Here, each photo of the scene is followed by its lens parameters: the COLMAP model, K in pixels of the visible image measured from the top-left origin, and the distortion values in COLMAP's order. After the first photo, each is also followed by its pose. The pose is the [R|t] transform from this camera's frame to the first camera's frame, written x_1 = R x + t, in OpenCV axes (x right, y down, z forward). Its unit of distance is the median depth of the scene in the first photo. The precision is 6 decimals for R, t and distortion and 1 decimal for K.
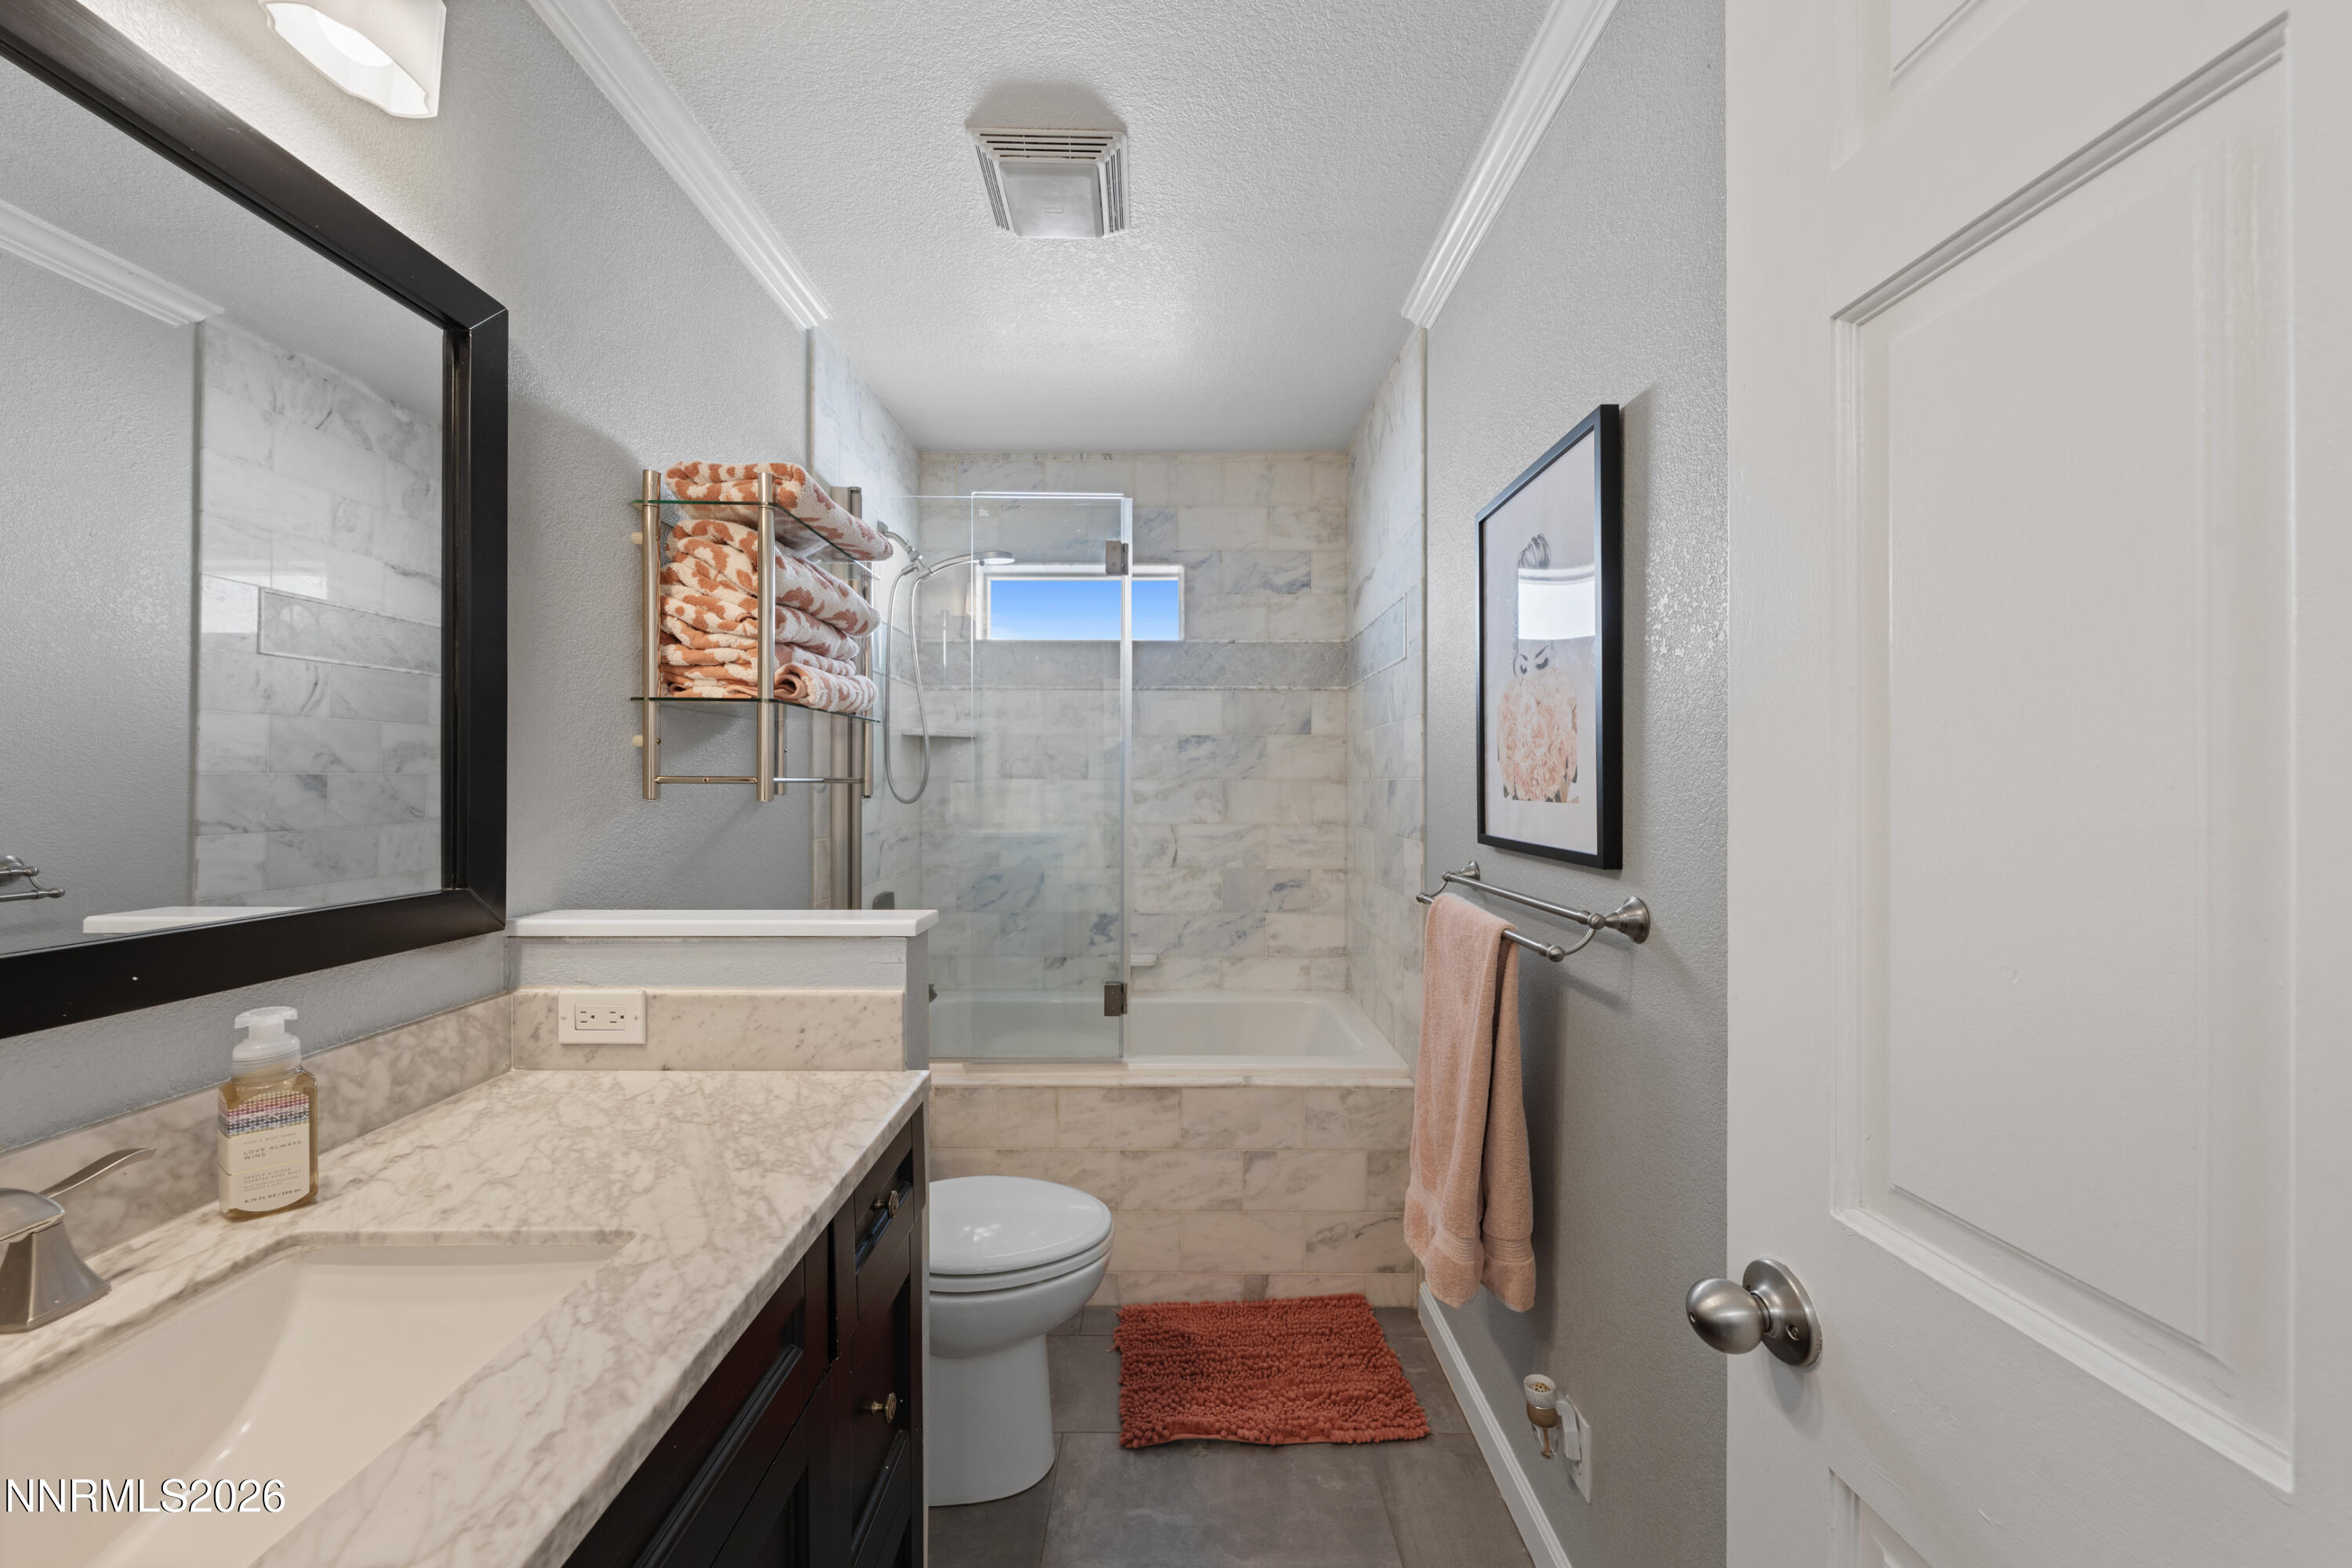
lens RADIAL K [[867.7, 0, 1174.3], [0, 867.7, 783.9], [0, 0, 1]] dist [0.000257, 0.000238]
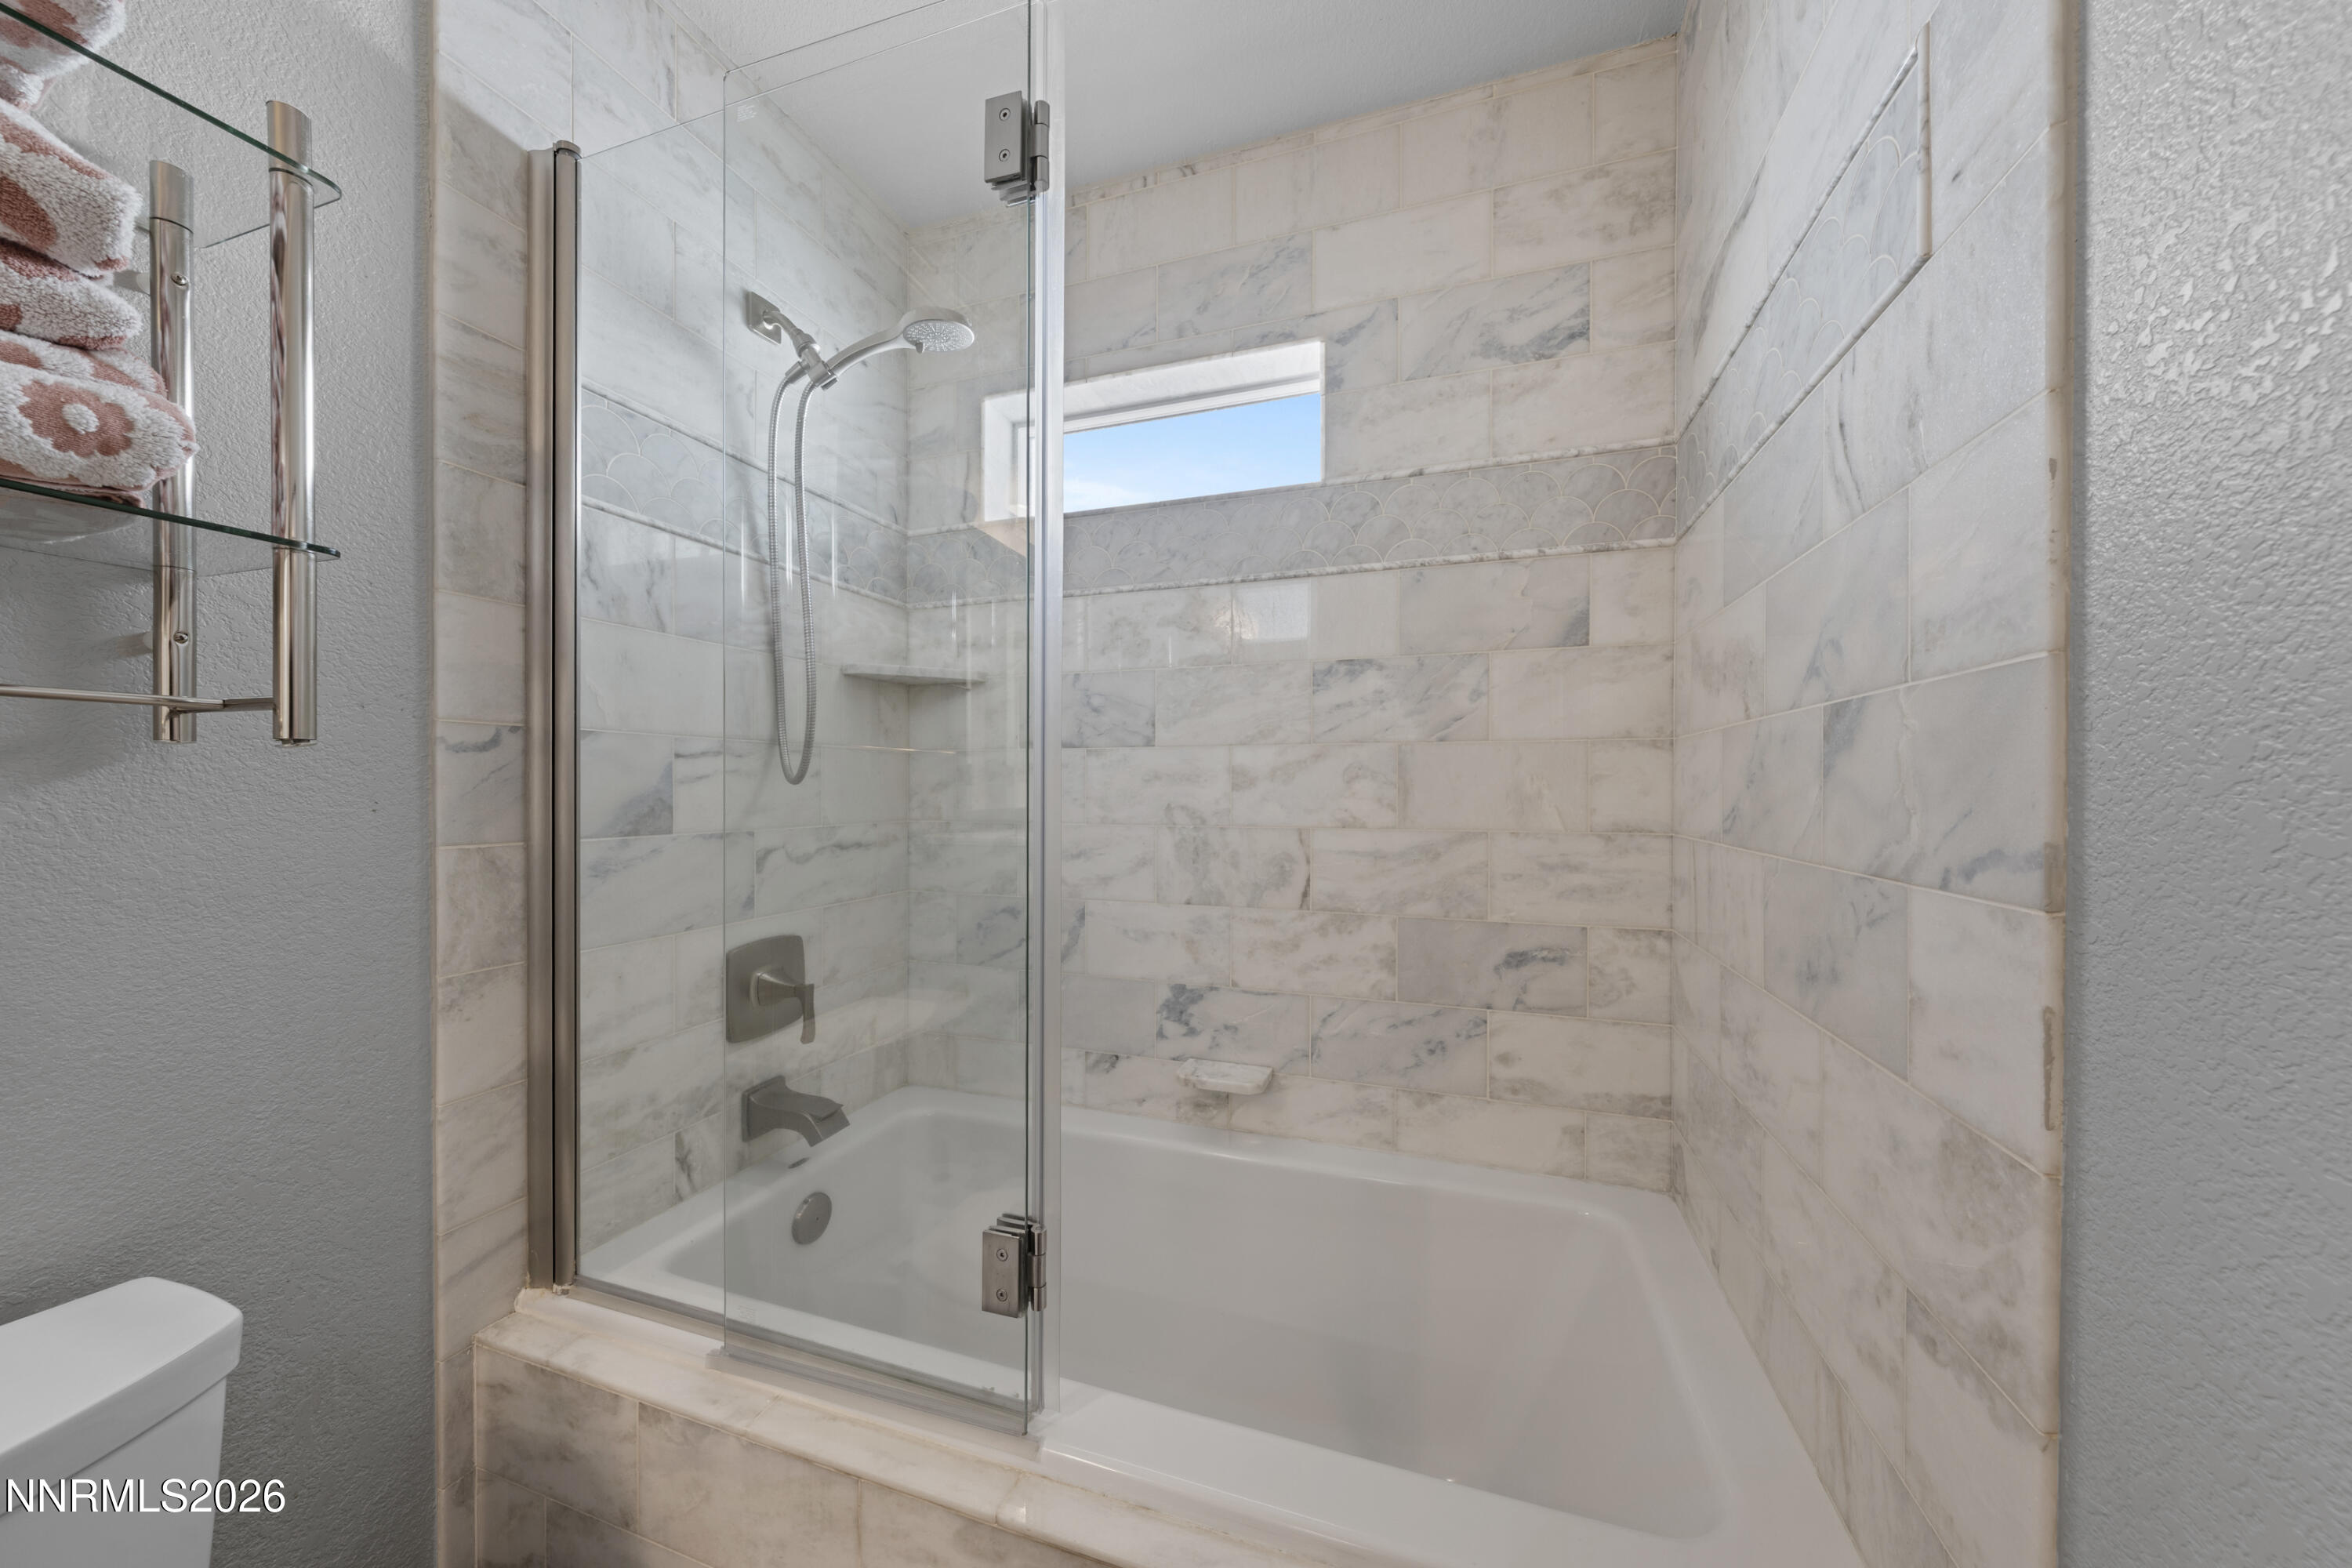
lens RADIAL K [[808.6, 0, 1187.0], [0, 808.6, 793.2], [0, 0, 1]] dist [-0.000190, 0.000066]
pose [[0.945639, 0.001908, -0.325212, 0.093143], [-0.000843, 0.999994, 0.003416, 0.023323], [0.325216, -0.002956, 0.945635, 0.505868]]
